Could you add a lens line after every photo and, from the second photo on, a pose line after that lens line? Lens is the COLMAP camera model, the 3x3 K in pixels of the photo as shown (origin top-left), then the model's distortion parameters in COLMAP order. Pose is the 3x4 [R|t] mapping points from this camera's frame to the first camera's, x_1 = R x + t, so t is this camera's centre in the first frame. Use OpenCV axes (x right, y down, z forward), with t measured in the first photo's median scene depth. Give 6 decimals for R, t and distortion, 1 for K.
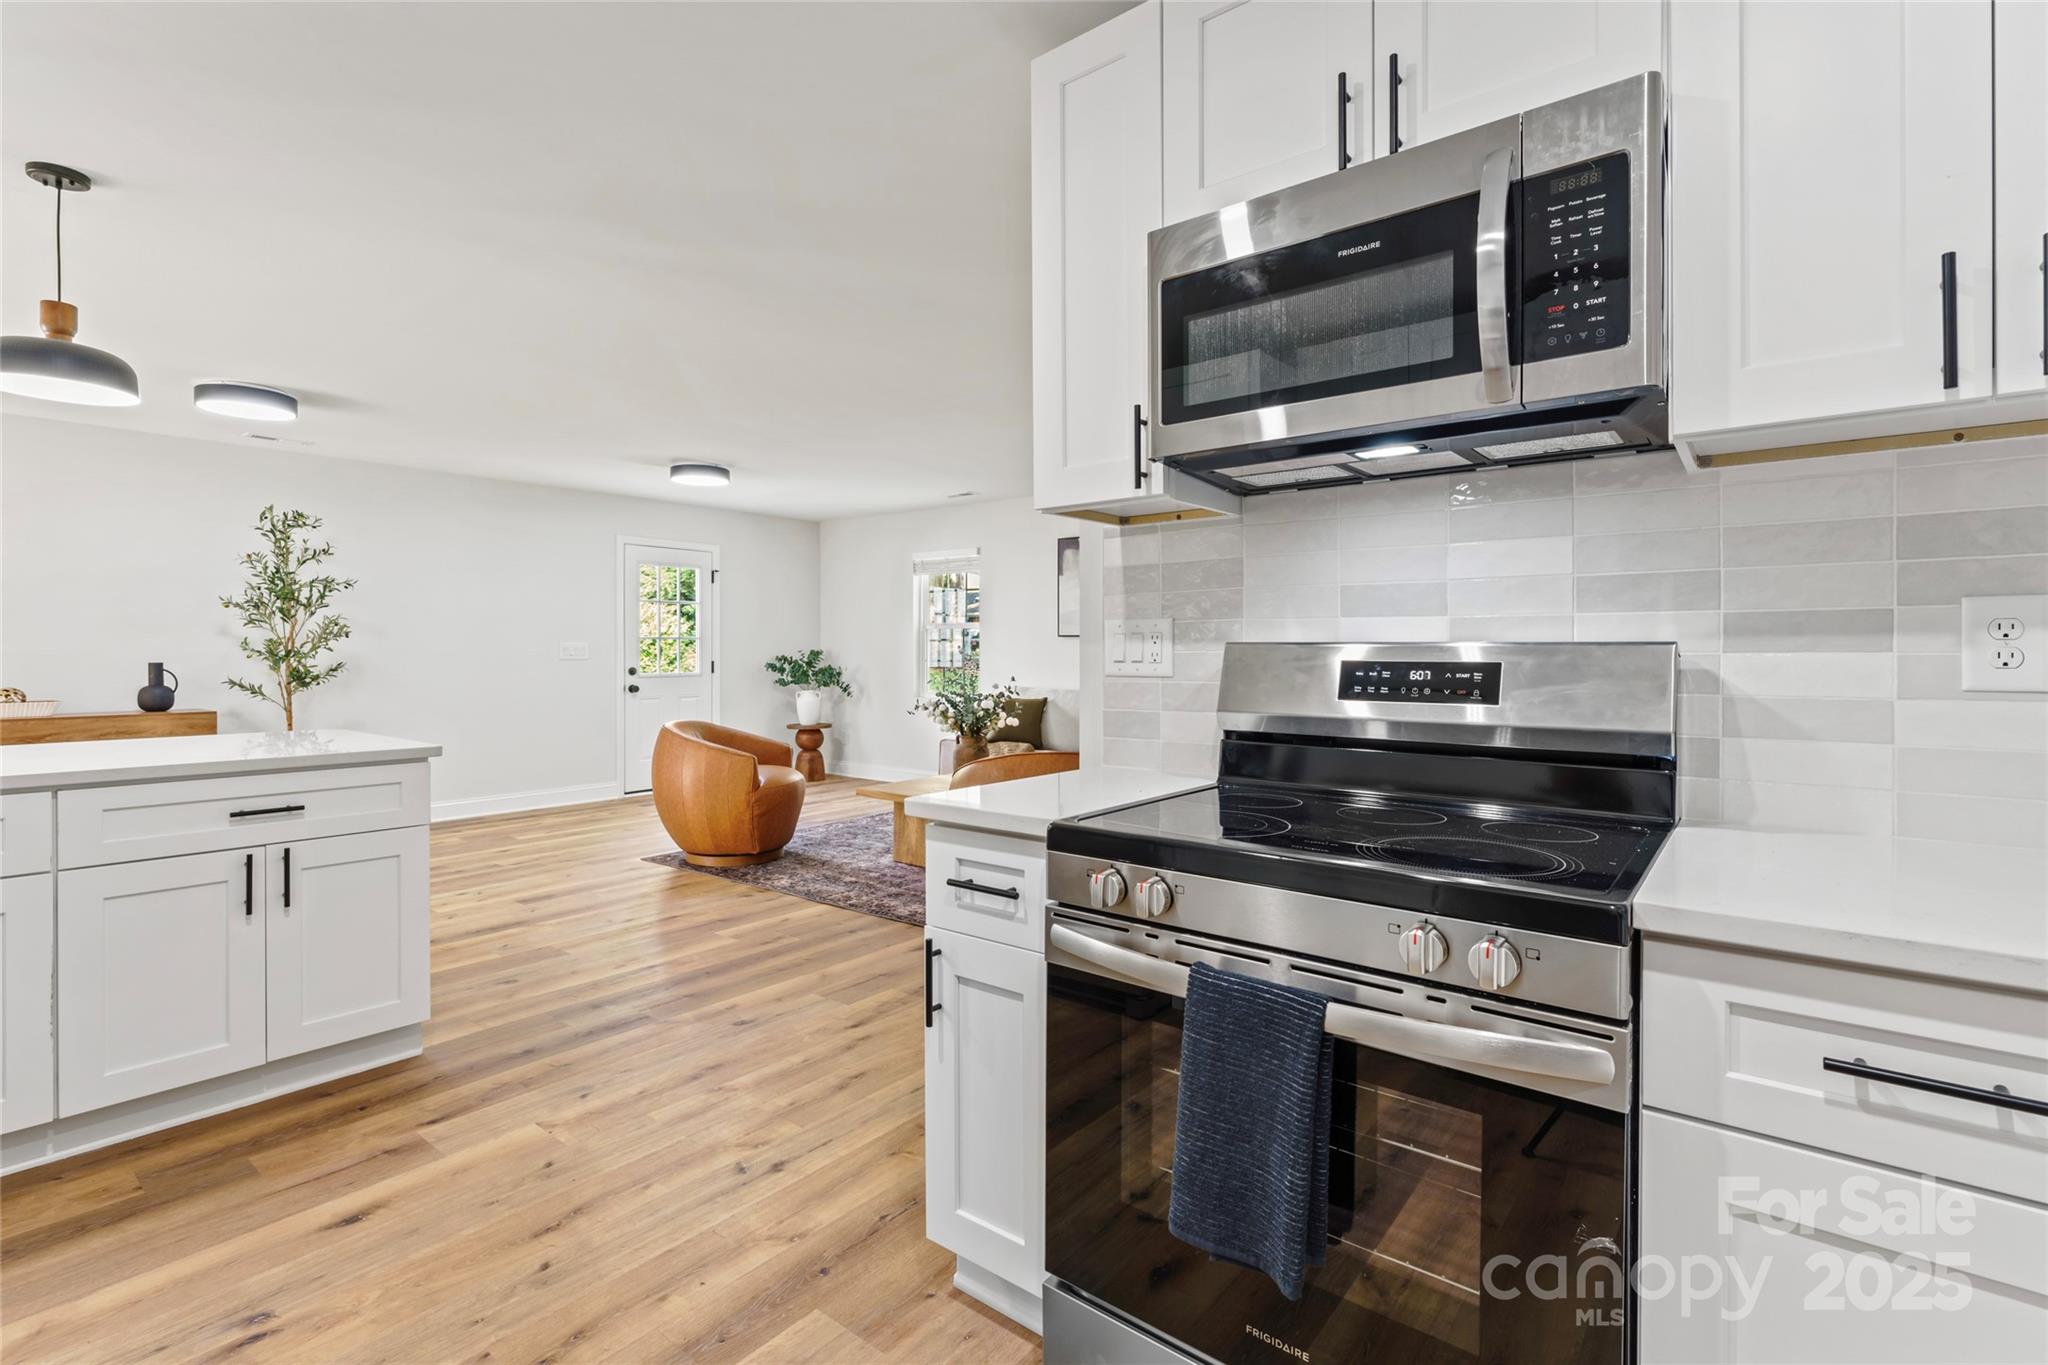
lens RADIAL K [[946.2, 0, 1030.2], [0, 946.2, 661.2], [0, 0, 1]] dist [-0.002129, 0.000068]
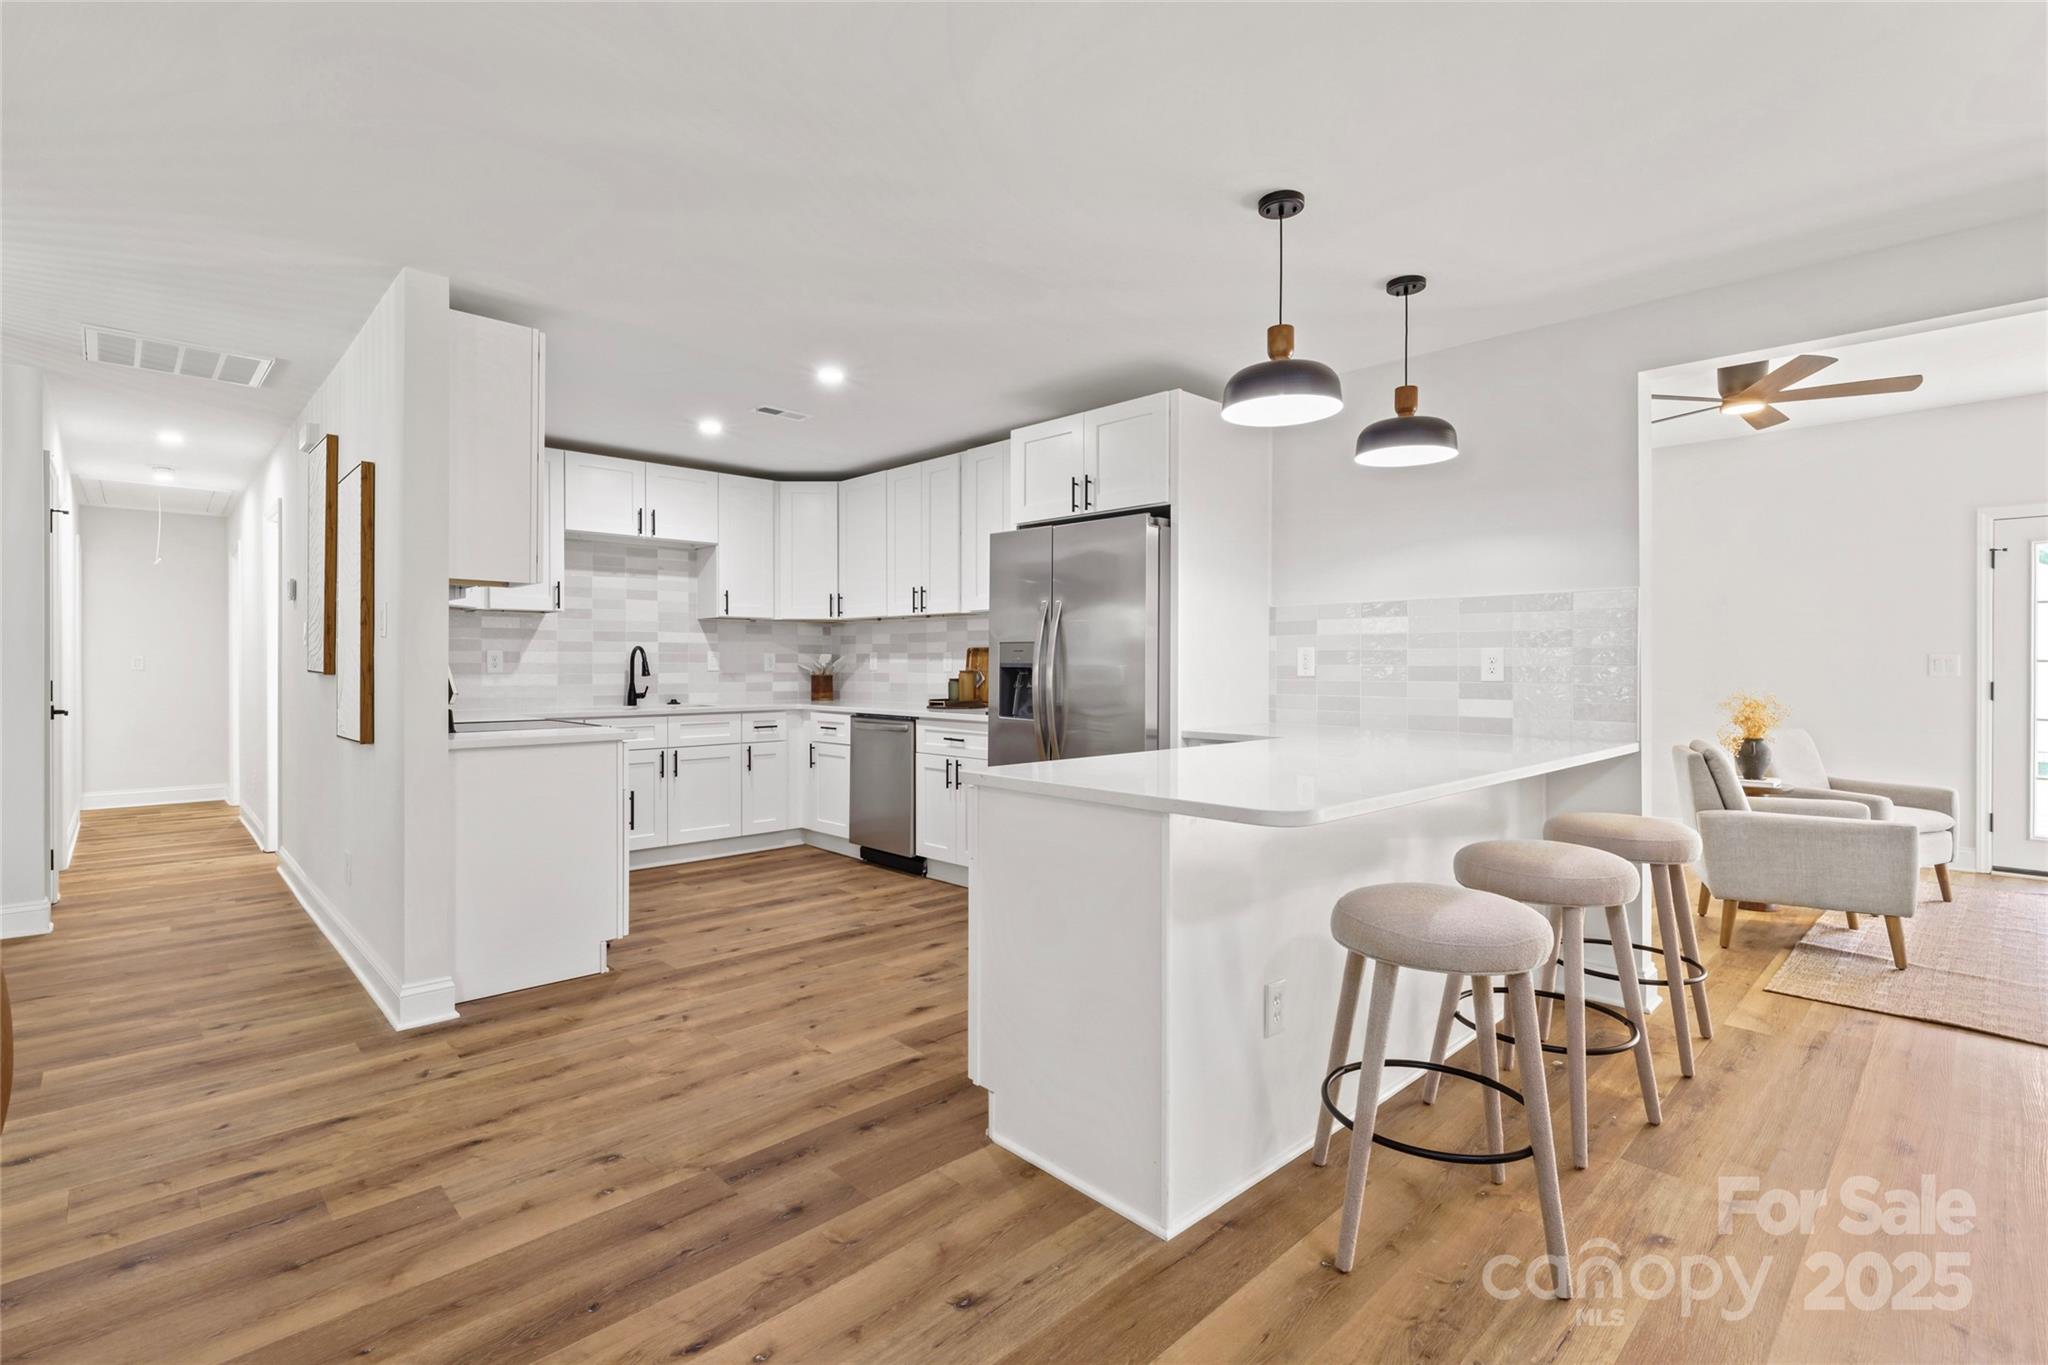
lens RADIAL K [[946.2, 0, 1030.2], [0, 946.2, 661.2], [0, 0, 1]] dist [-0.002129, 0.000068]
pose [[-0.990575, -0.002541, 0.136947, -0.725279], [-0.001872, 0.999986, 0.005016, -0.013961], [-0.136958, 0.004712, -0.990566, 1.666752]]
